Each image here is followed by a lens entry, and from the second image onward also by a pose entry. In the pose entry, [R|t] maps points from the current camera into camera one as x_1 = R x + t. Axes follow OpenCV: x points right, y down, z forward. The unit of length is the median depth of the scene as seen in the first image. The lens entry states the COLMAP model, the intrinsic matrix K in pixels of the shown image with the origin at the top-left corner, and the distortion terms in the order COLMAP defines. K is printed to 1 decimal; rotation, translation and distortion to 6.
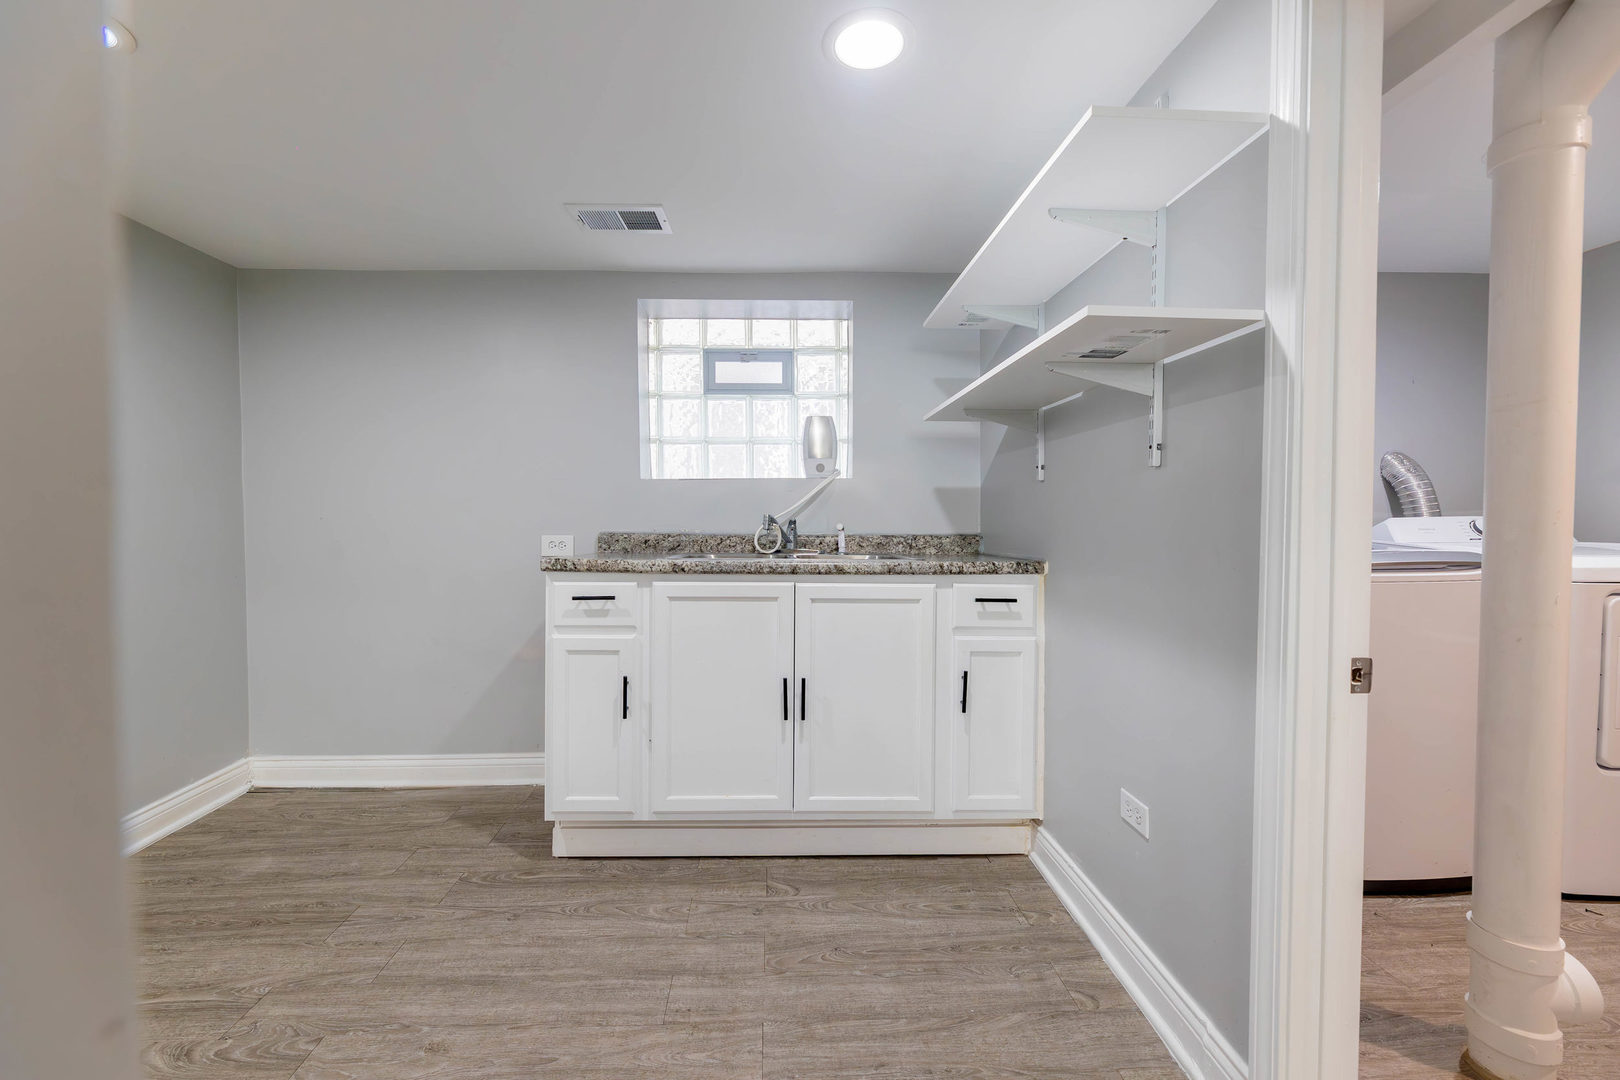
lens RADIAL K [[659.0, 0, 810.0], [0, 659.0, 540.0], [0, 0, 1]] dist [-0.017952, -0.000213]
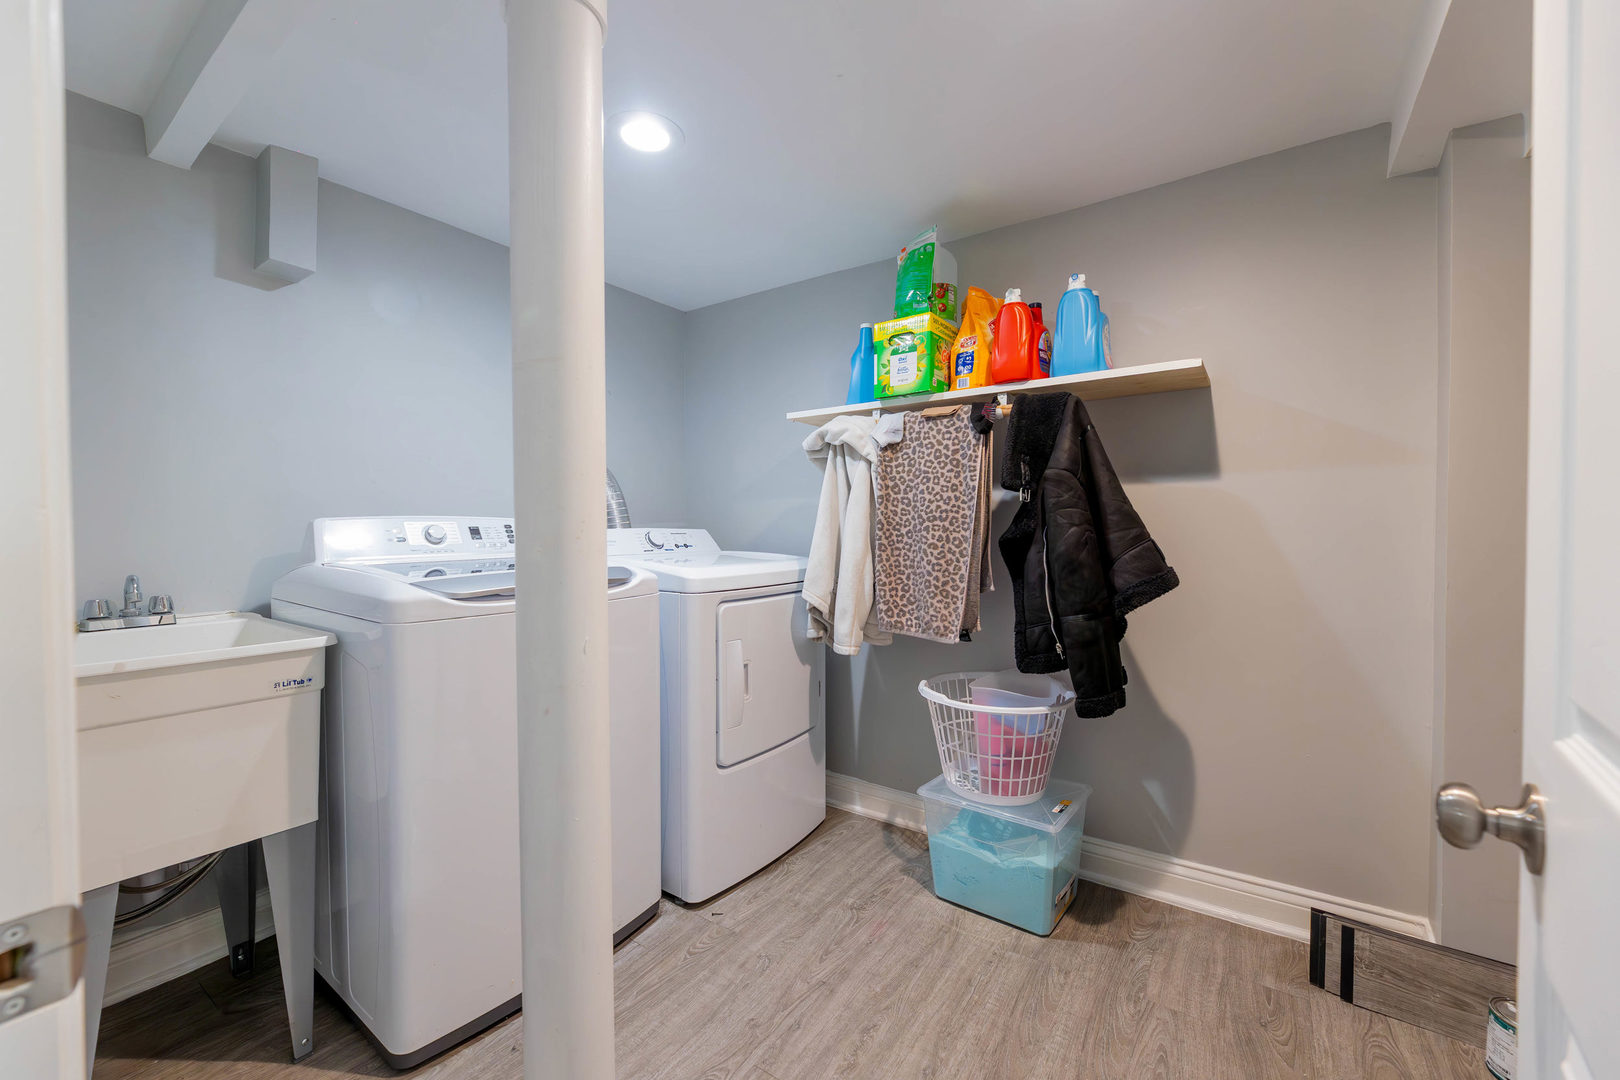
lens RADIAL K [[693.0, 0, 810.0], [0, 693.0, 540.0], [0, 0, 1]] dist [-0.018264, -0.000076]
pose [[0.649169, -0.012515, 0.760541, 0.377765], [0.023369, 0.999721, -0.003495, -0.008830], [-0.760285, 0.020042, 0.649280, 0.110084]]
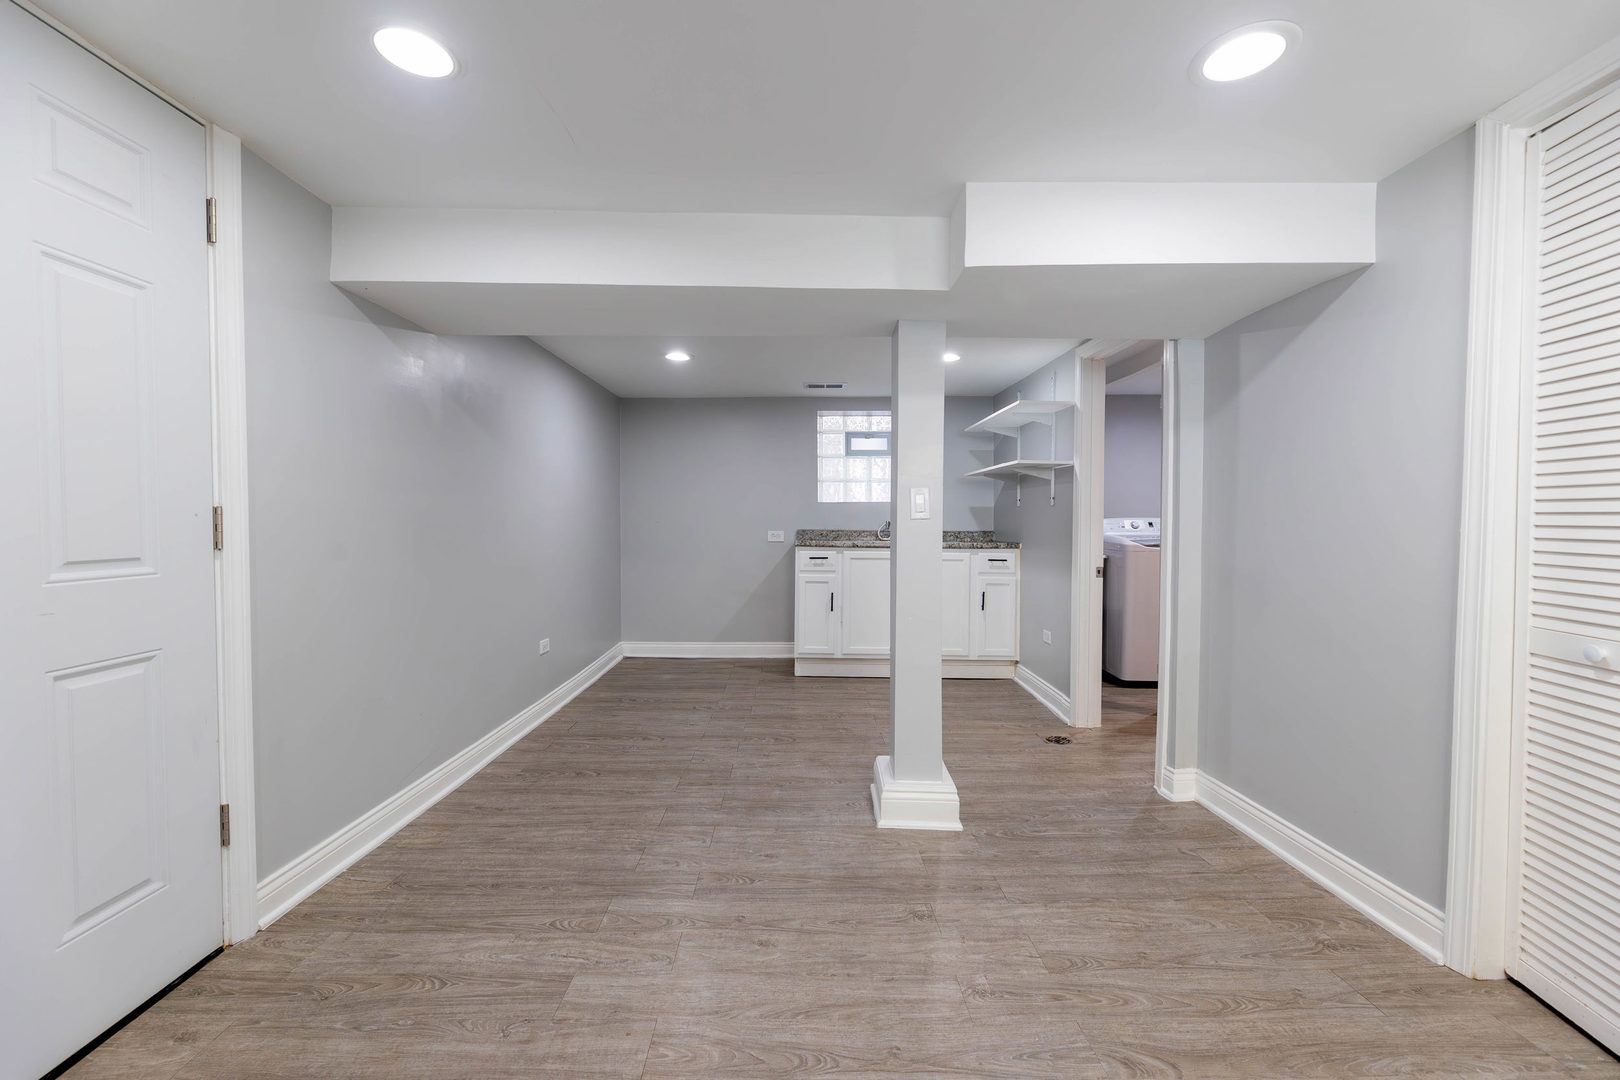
lens RADIAL K [[659.0, 0, 810.0], [0, 659.0, 540.0], [0, 0, 1]] dist [-0.017952, -0.000213]
pose [[0.998957, 0.004032, -0.045488, -0.231434], [-0.004064, 0.999992, -0.000612, 0.024979], [0.045485, 0.000796, 0.998965, -1.157884]]
